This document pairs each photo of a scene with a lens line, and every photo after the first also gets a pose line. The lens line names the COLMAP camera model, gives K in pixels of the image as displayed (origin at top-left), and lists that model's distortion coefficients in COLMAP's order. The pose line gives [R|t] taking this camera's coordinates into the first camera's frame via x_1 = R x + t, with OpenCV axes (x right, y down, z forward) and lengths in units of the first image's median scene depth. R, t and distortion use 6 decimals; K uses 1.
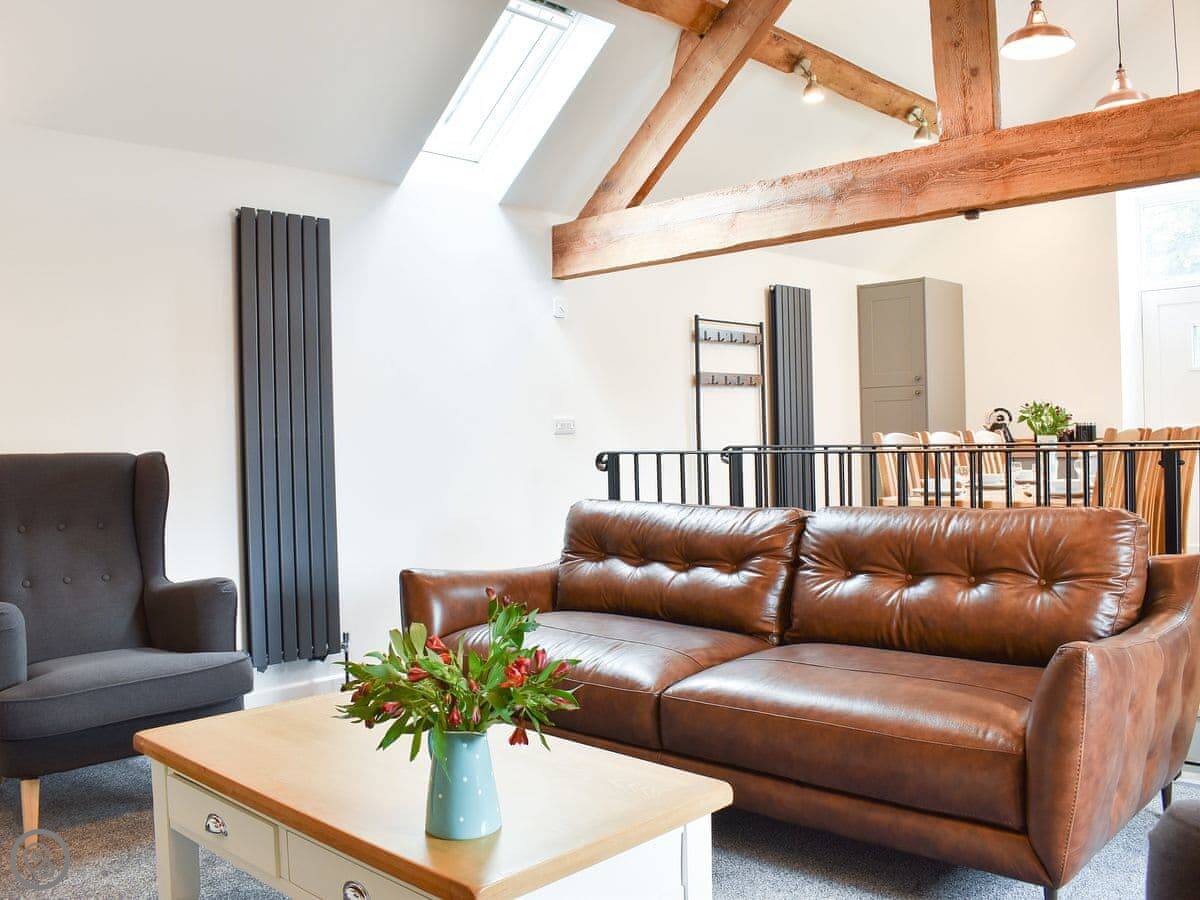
lens RADIAL K [[1055.5, 0, 606.7], [0, 1055.5, 450.5], [0, 0, 1]] dist [-0.098137, 0.019302]
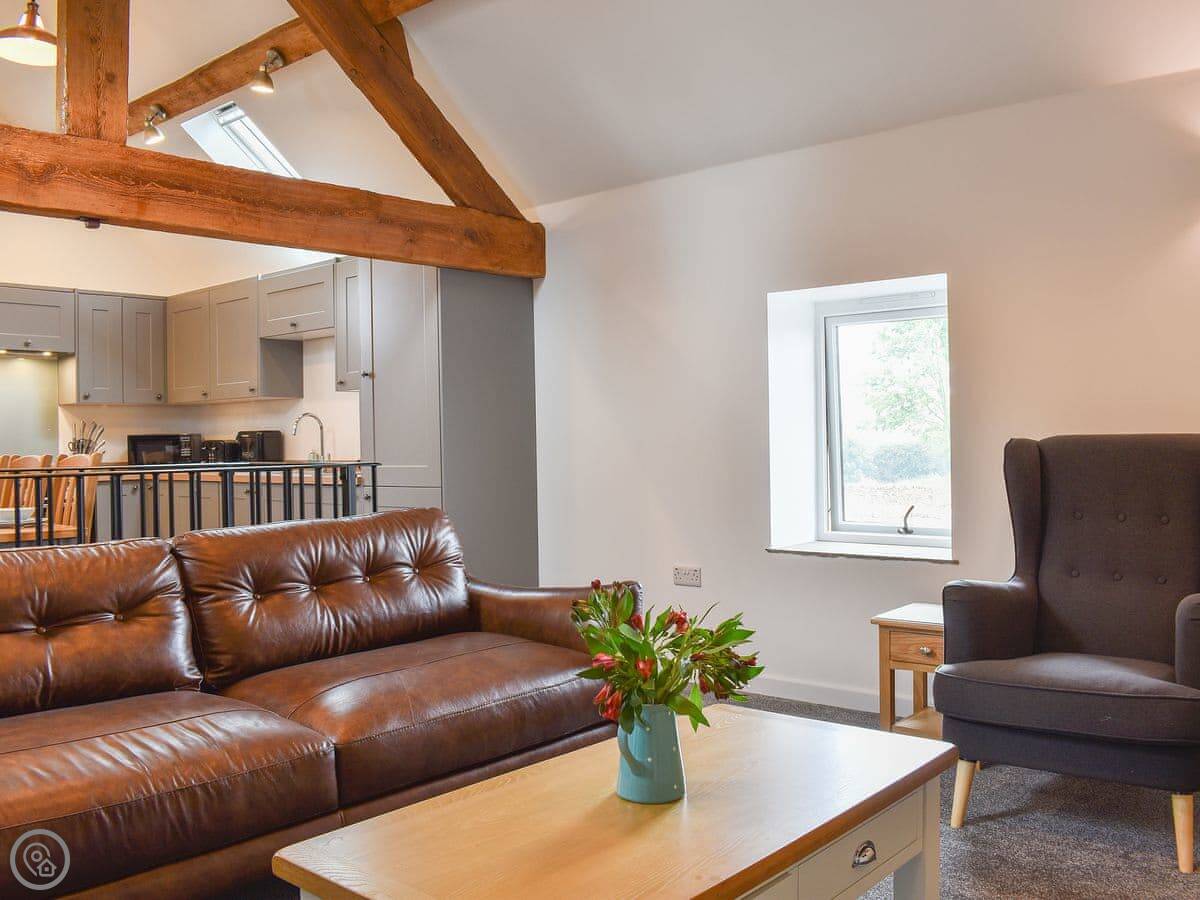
lens RADIAL K [[1055.5, 0, 600.5], [0, 1055.5, 450.1], [0, 0, 1]] dist [-0.098137, 0.019302]
pose [[-0.034723, 0.016345, 0.999263, -0.557587], [0.030954, 0.999404, -0.015272, 0.006181], [-0.998917, 0.030401, -0.035209, 0.547285]]
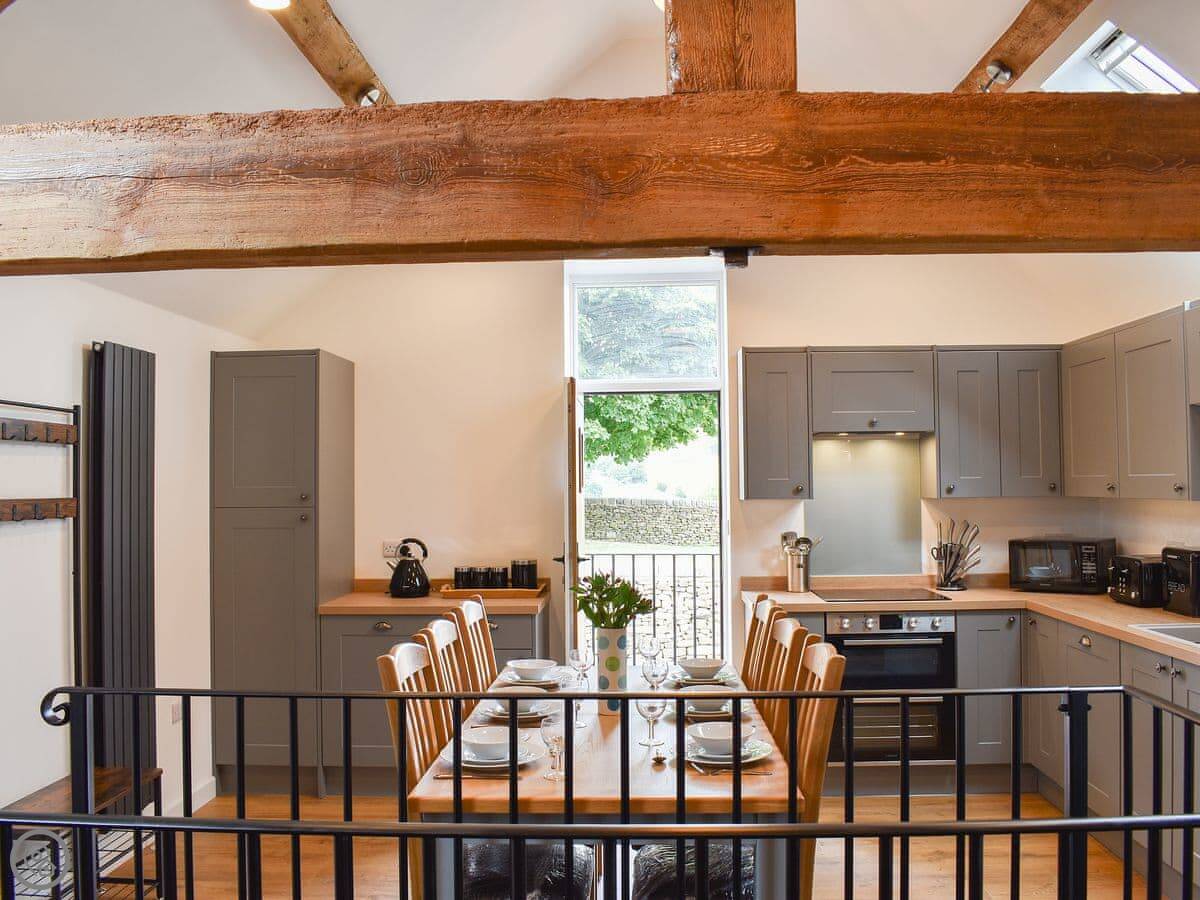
lens RADIAL K [[1055.5, 0, 599.8], [0, 1055.5, 448.5], [0, 0, 1]] dist [-0.098137, 0.019302]
pose [[0.754627, 0.038585, 0.655018, -0.005641], [0.001285, 0.998181, -0.060279, -0.105172], [-0.656152, 0.046330, 0.753205, 0.645741]]
